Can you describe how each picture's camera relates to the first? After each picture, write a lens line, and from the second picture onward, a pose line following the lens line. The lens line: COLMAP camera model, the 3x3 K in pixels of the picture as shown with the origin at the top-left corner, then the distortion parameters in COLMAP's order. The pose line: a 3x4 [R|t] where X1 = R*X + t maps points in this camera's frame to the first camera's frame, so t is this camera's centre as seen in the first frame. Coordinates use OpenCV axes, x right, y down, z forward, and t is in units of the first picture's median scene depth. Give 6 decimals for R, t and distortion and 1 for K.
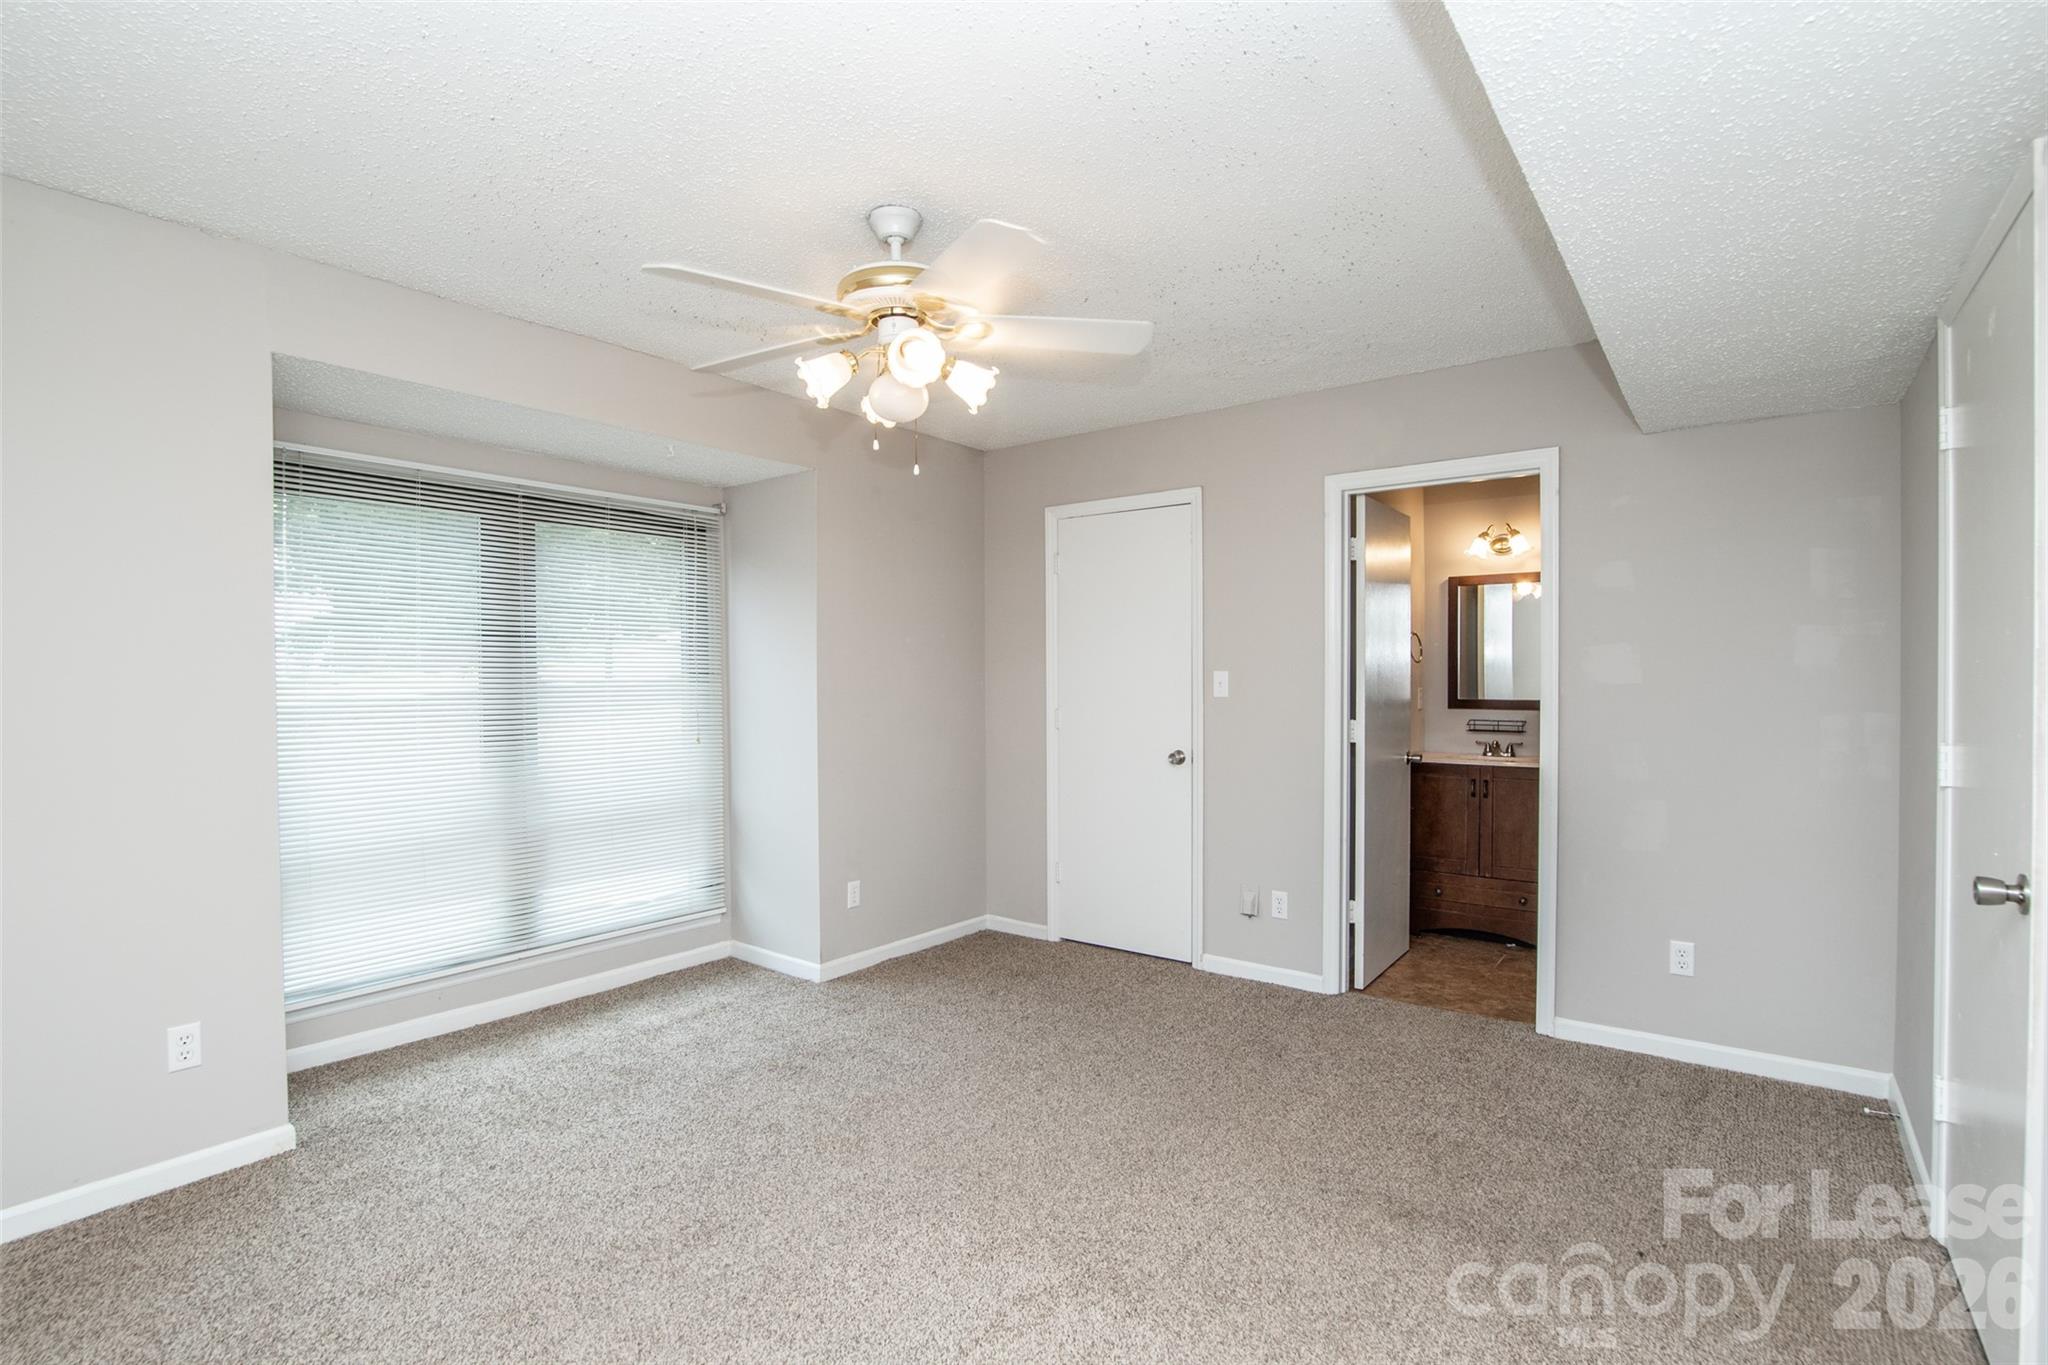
lens RADIAL K [[954.1, 0, 1024.0], [0, 954.1, 682.5], [0, 0, 1]] dist [-0.032944, -0.000345]
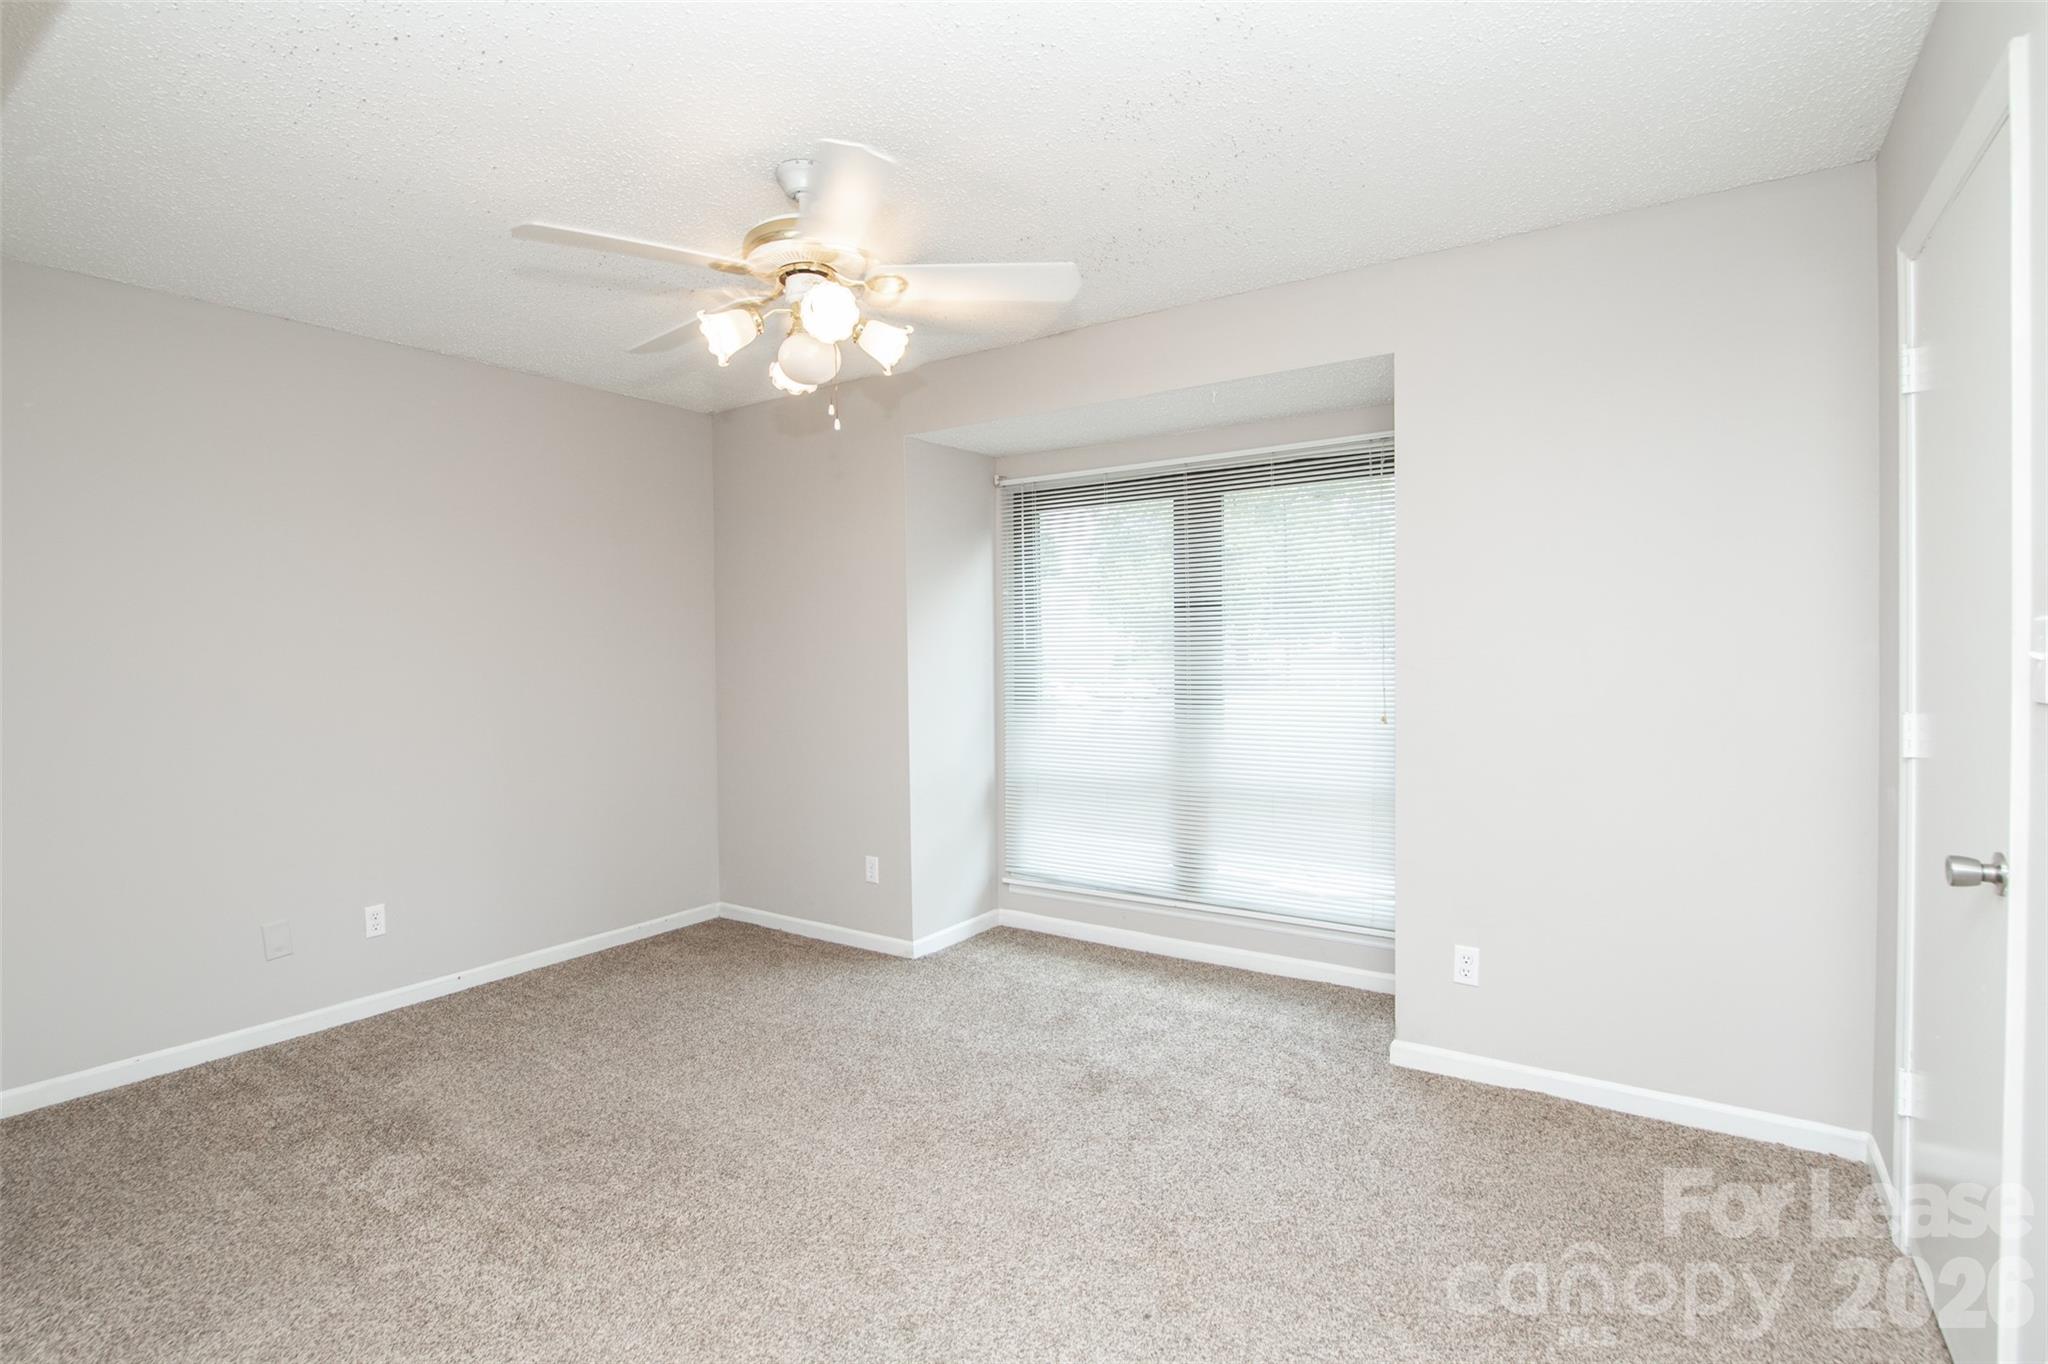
lens RADIAL K [[954.1, 0, 1024.0], [0, 954.1, 682.0], [0, 0, 1]] dist [-0.032944, -0.000345]
pose [[0.072482, 0.023491, -0.997093, 0.520115], [-0.003074, 0.999723, 0.023330, 0.011956], [0.997365, 0.001374, 0.072534, 0.737238]]
